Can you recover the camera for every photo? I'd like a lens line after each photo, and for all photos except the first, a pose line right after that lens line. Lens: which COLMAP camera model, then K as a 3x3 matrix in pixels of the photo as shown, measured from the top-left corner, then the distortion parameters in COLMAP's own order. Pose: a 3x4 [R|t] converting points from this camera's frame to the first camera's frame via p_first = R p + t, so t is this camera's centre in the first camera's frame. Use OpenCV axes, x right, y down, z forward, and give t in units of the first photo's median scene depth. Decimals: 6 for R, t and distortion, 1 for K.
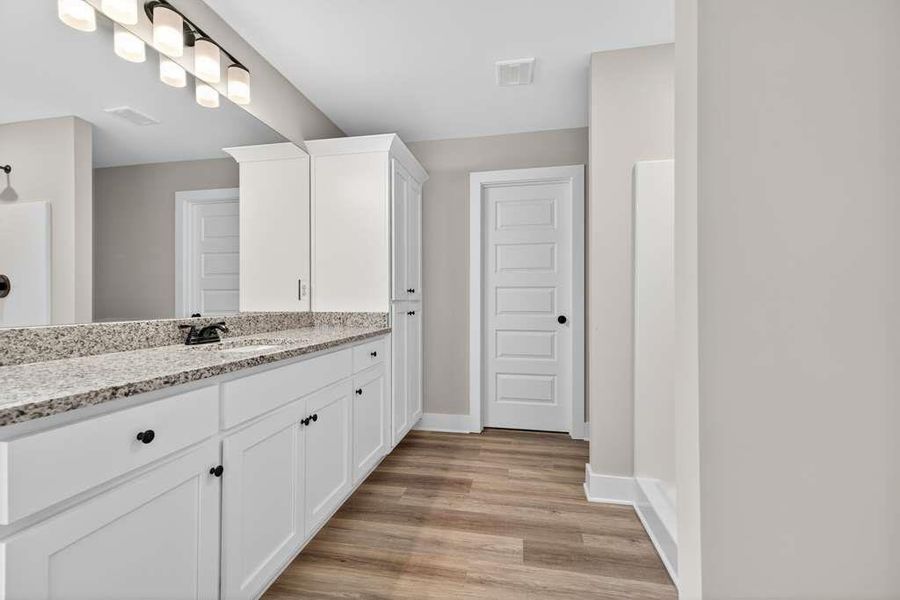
lens RADIAL K [[376.4, 0, 450.6], [0, 376.4, 297.3], [0, 0, 1]] dist [0.000857, 0.000026]
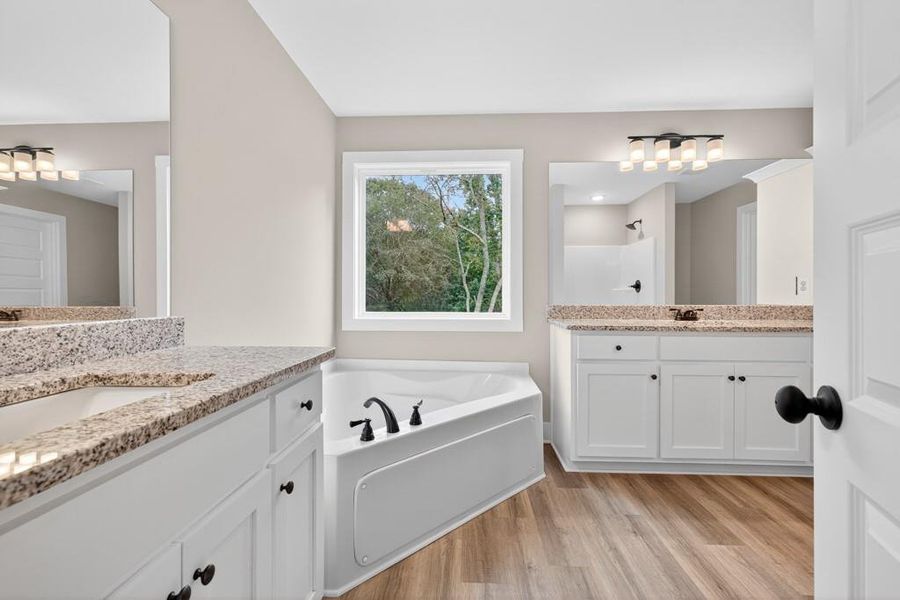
lens RADIAL K [[376.4, 0, 450.6], [0, 376.4, 297.3], [0, 0, 1]] dist [0.000857, 0.000026]
pose [[0.139846, 0.014006, -0.990074, 0.613887], [0.005624, 0.999873, 0.014939, -0.008981], [0.990157, -0.007657, 0.139749, -0.194720]]
